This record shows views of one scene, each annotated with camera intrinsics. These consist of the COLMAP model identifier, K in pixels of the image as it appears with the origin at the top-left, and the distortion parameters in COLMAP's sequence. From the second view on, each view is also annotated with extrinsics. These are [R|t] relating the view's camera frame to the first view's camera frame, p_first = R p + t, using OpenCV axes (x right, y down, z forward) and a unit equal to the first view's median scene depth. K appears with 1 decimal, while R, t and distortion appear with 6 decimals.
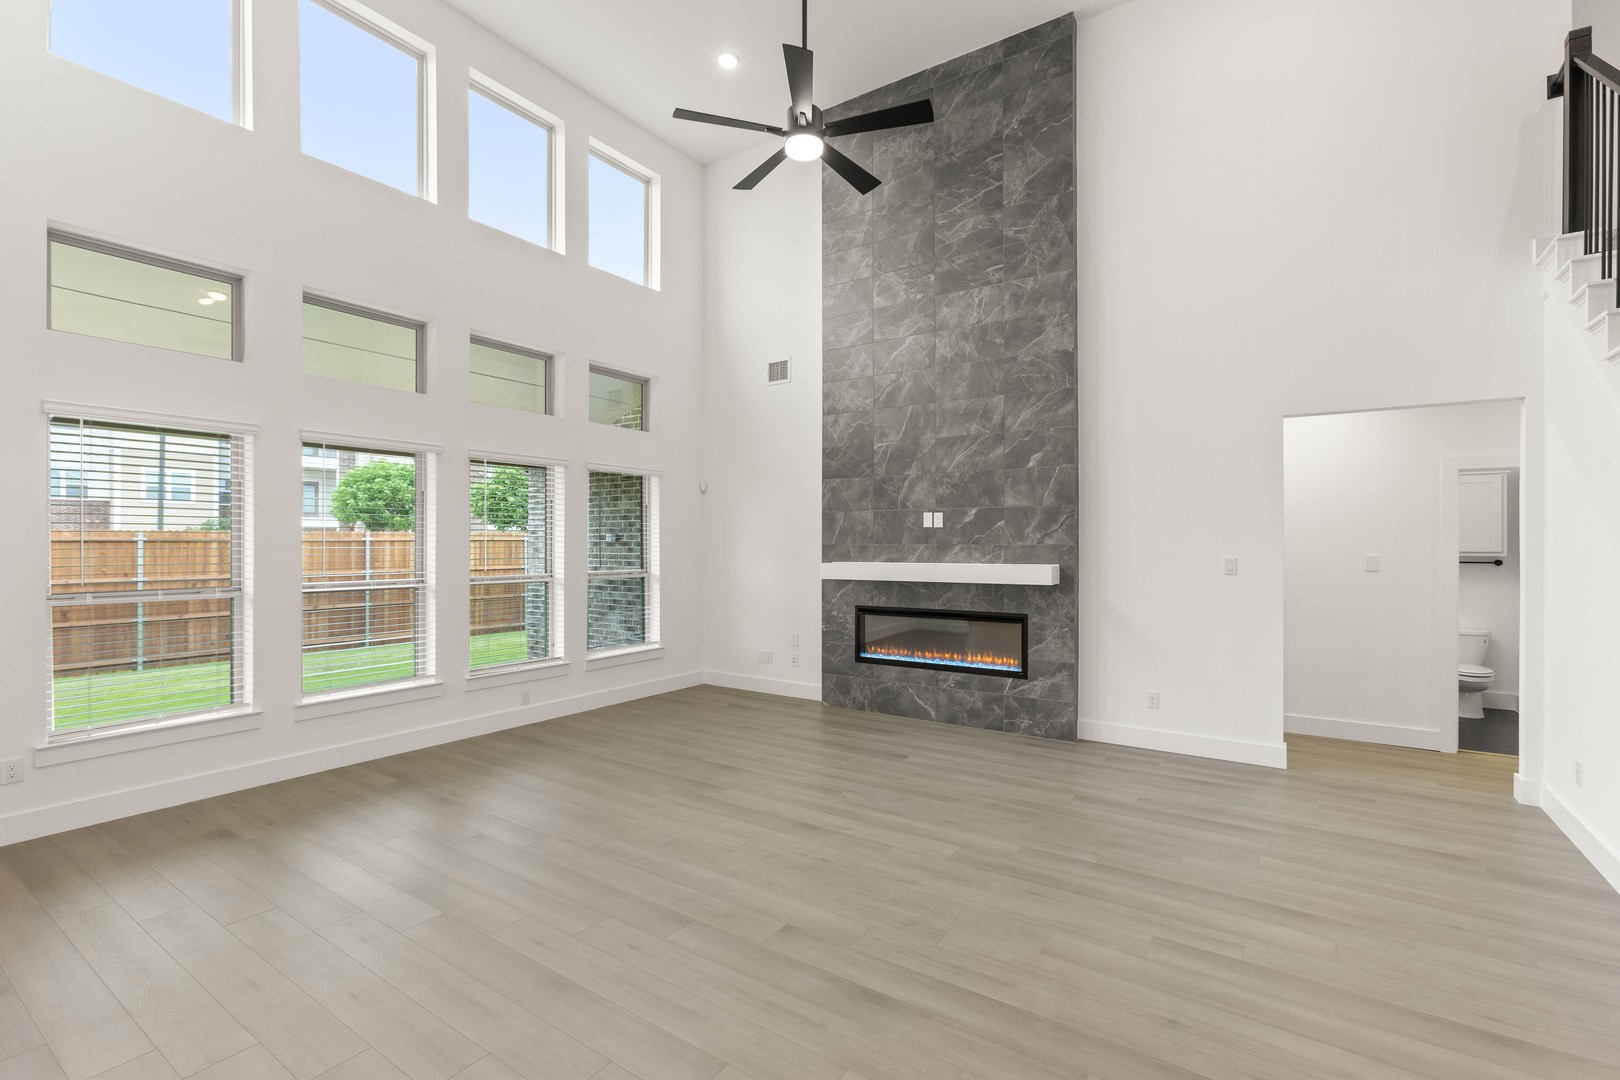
lens RADIAL K [[718.0, 0, 814.3], [0, 718.0, 544.3], [0, 0, 1]] dist [-0.025687, 0.013924]
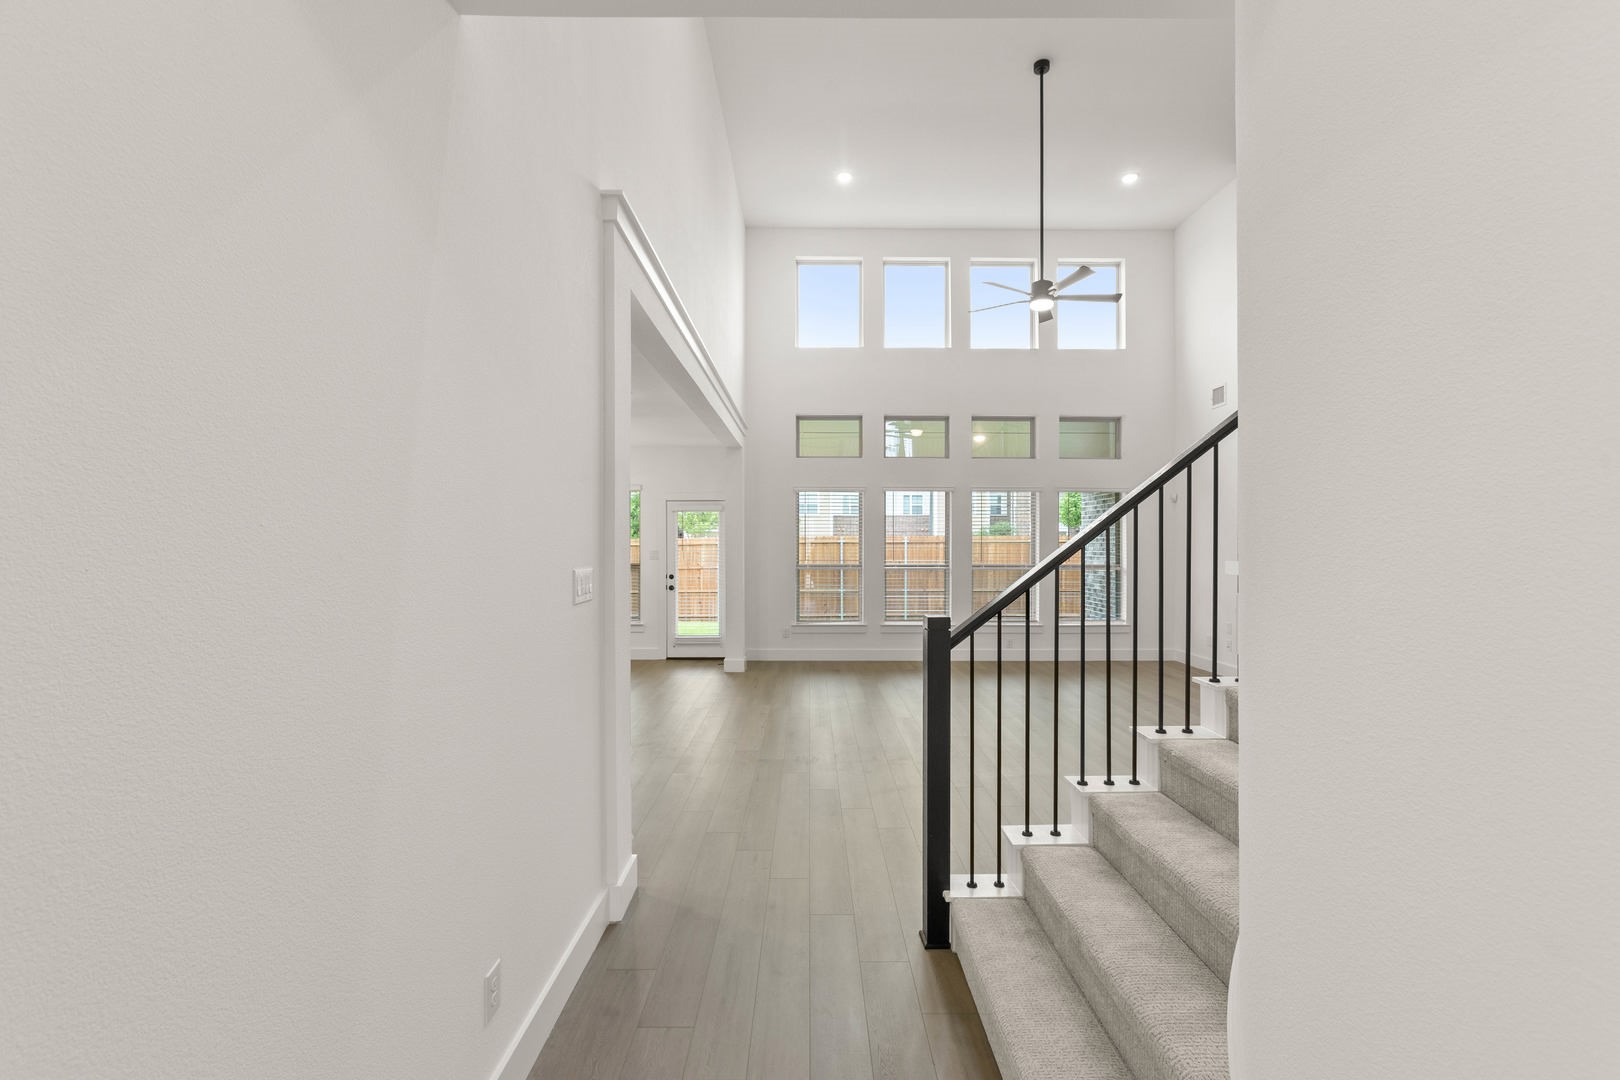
lens RADIAL K [[718.0, 0, 814.3], [0, 718.0, 544.3], [0, 0, 1]] dist [-0.025687, 0.013924]
pose [[0.563857, 0.005539, -0.825854, 0.708825], [-0.004195, 0.999984, 0.003843, -0.003945], [0.825862, 0.001297, 0.563871, -0.252227]]
